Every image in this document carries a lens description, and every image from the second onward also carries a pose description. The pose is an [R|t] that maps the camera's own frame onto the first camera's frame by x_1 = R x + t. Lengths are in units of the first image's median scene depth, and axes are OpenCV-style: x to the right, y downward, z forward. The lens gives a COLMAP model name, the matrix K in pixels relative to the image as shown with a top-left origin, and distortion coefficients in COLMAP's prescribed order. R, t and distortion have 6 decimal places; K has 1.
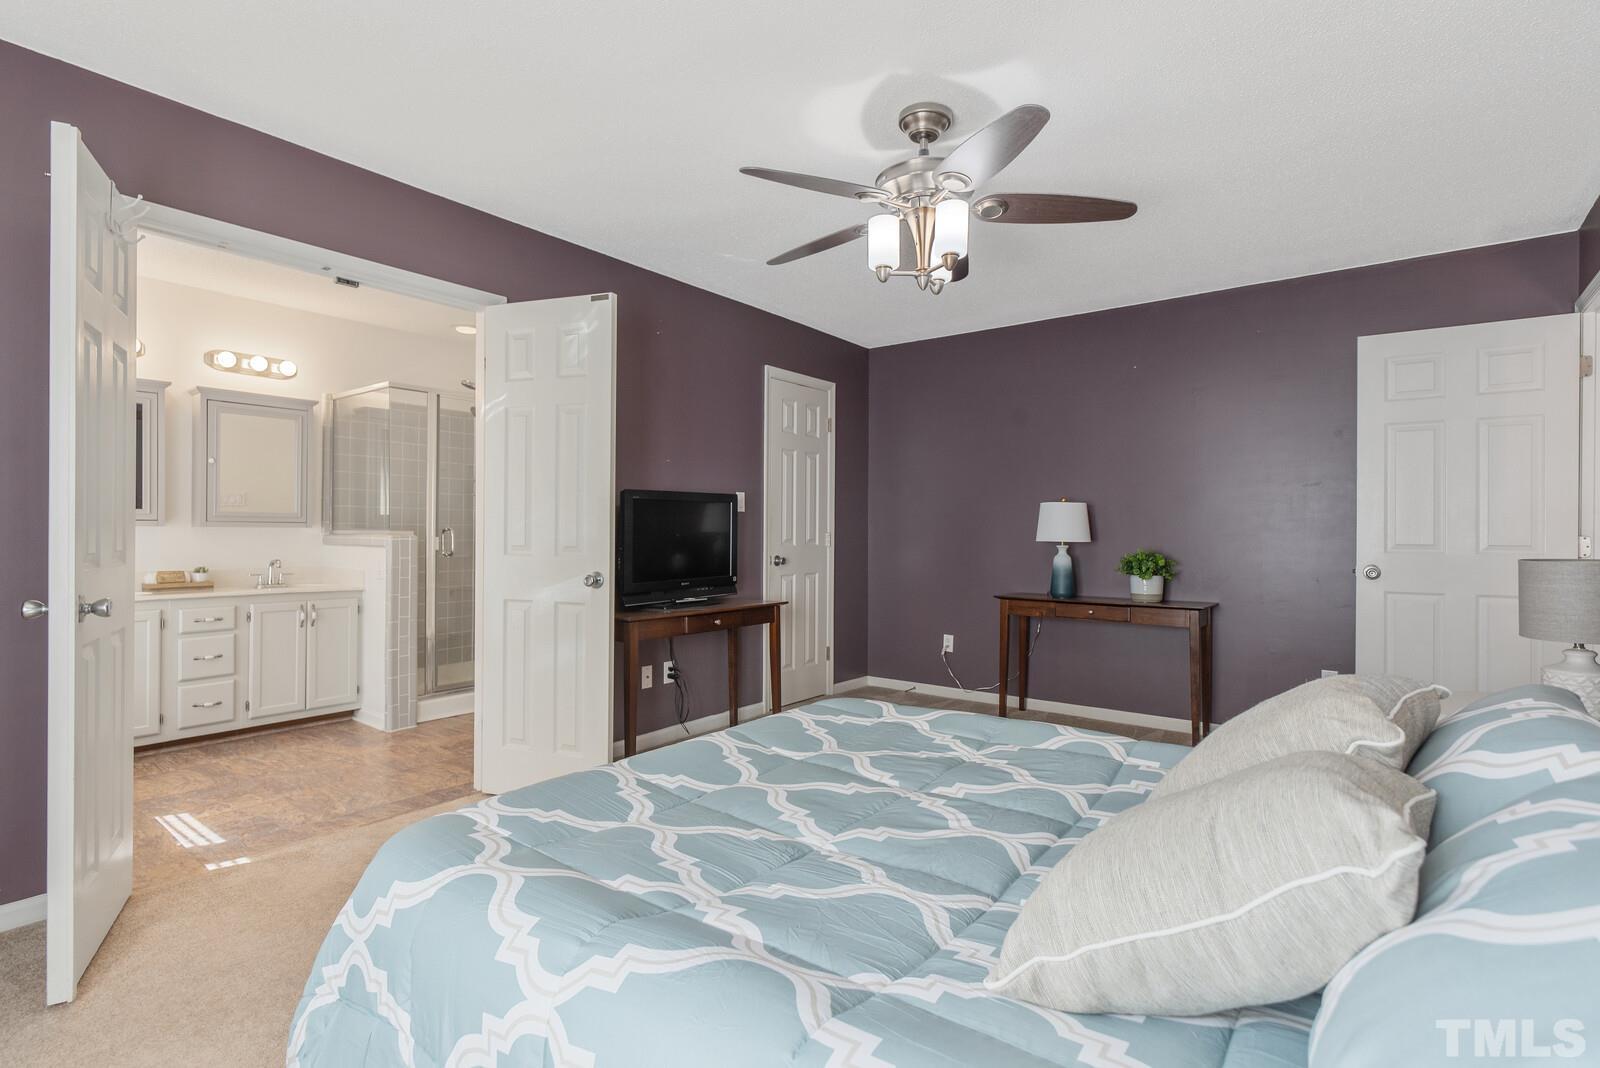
lens RADIAL K [[777.4, 0, 787.6], [0, 777.4, 529.4], [0, 0, 1]] dist [-0.000086, 0.000411]
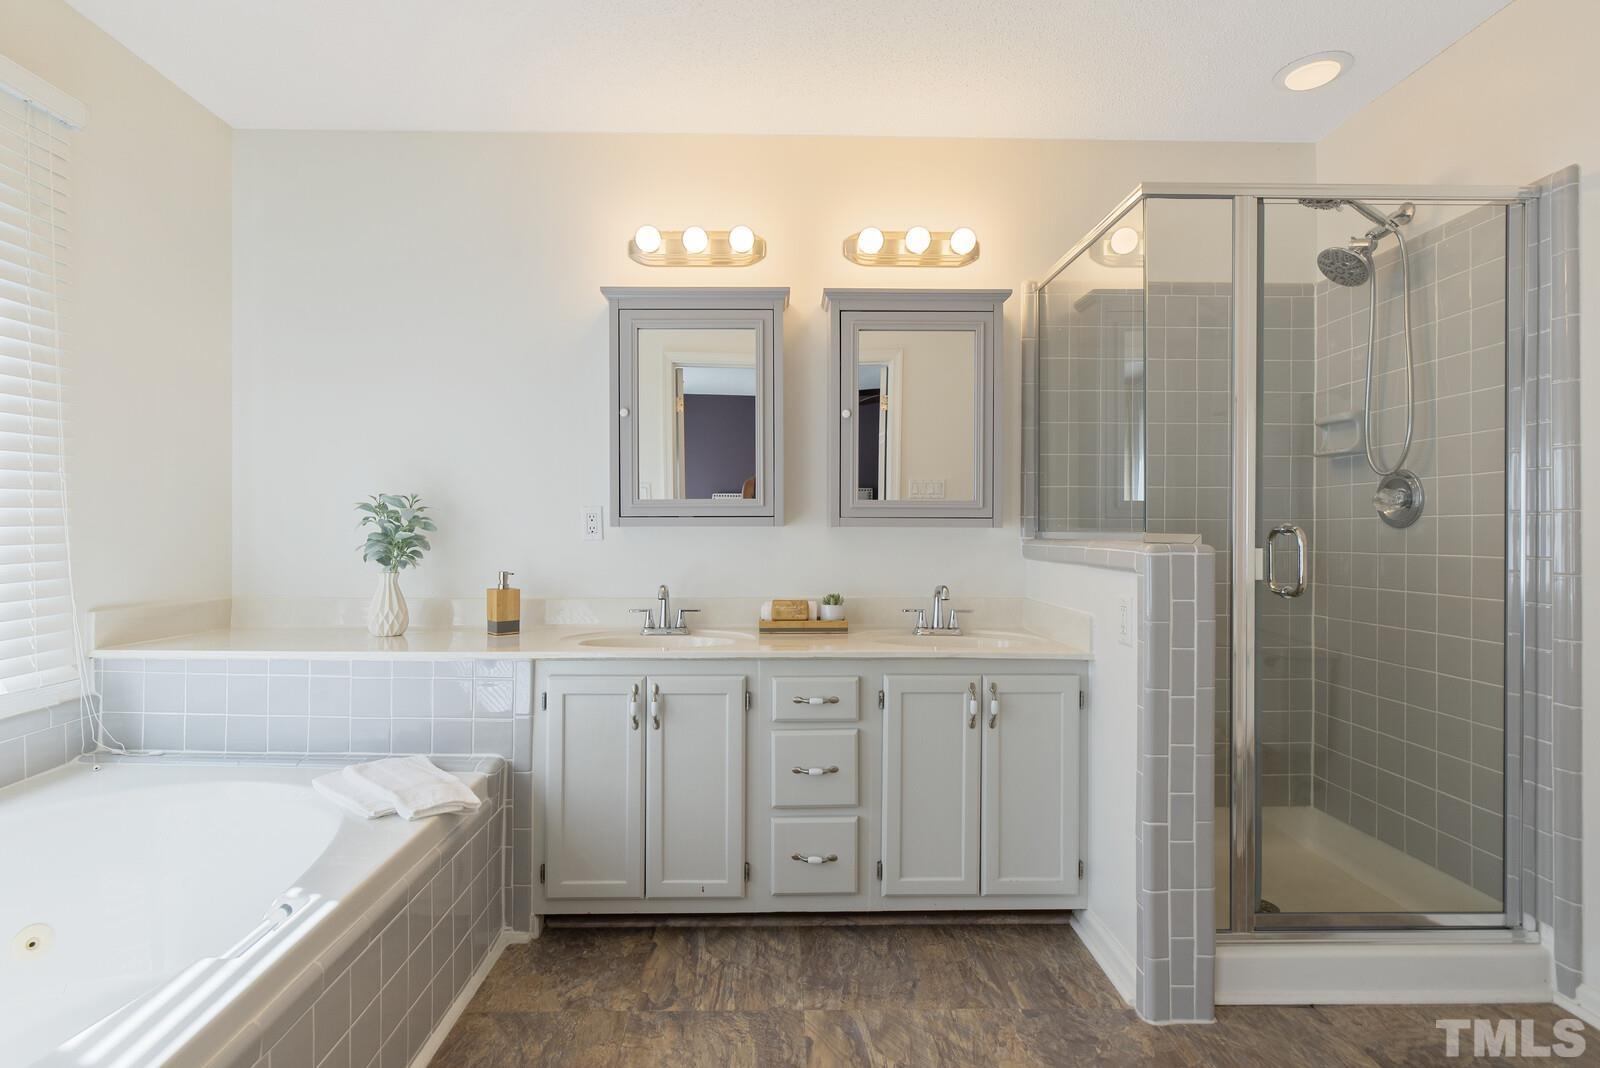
lens RADIAL K [[777.4, 0, 789.4], [0, 777.4, 528.8], [0, 0, 1]] dist [-0.000086, 0.000411]
pose [[0.630559, -0.003043, -0.776136, -0.305053], [0.003028, 0.999994, -0.001461, -0.000796], [0.776136, -0.001428, 0.630564, 0.580885]]
